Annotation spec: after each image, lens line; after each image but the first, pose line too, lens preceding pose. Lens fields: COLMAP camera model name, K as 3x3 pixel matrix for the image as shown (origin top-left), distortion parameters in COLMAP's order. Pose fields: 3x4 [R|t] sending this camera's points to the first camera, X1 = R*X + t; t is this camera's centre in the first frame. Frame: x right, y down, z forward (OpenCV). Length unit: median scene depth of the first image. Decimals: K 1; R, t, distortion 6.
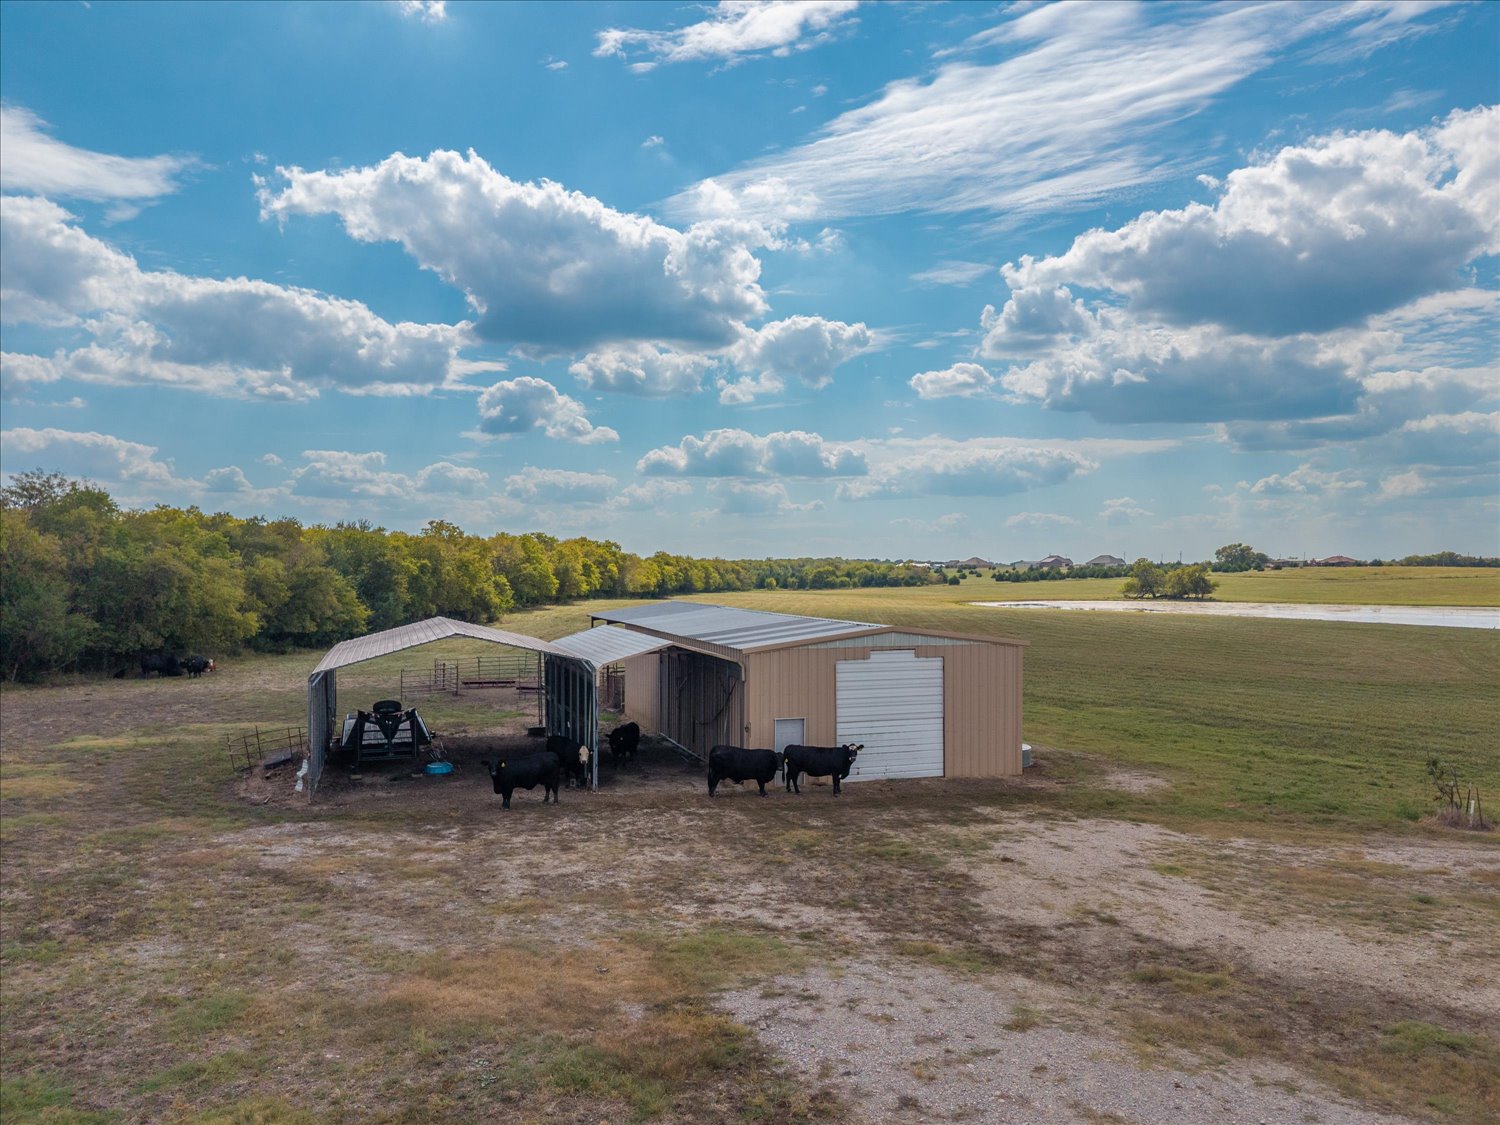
lens RADIAL K [[1009.8, 0, 750.0], [0, 1009.8, 562.5], [0, 0, 1]] dist [0.007037, -0.004212]
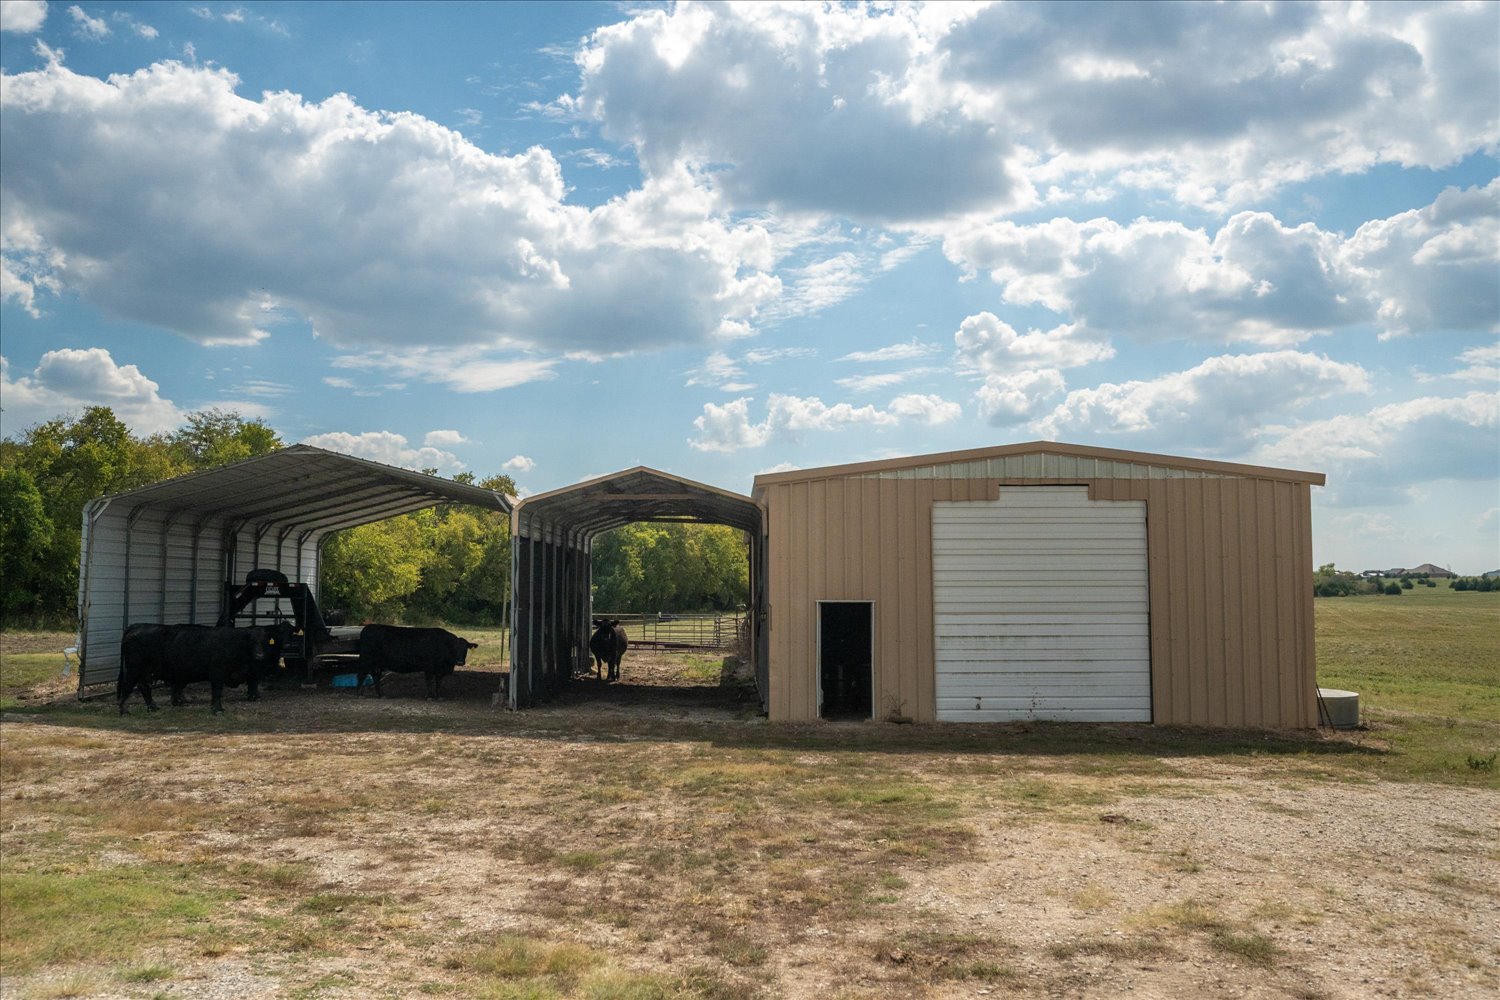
lens RADIAL K [[1142.4, 0, 750.0], [0, 1142.4, 500.0], [0, 0, 1]] dist [-0.035831, 0.000481]
pose [[0.946580, -0.025027, -0.321496, 0.186734], [0.001009, 0.997209, -0.074656, 0.138803], [0.322467, 0.070343, 0.943963, 0.358411]]
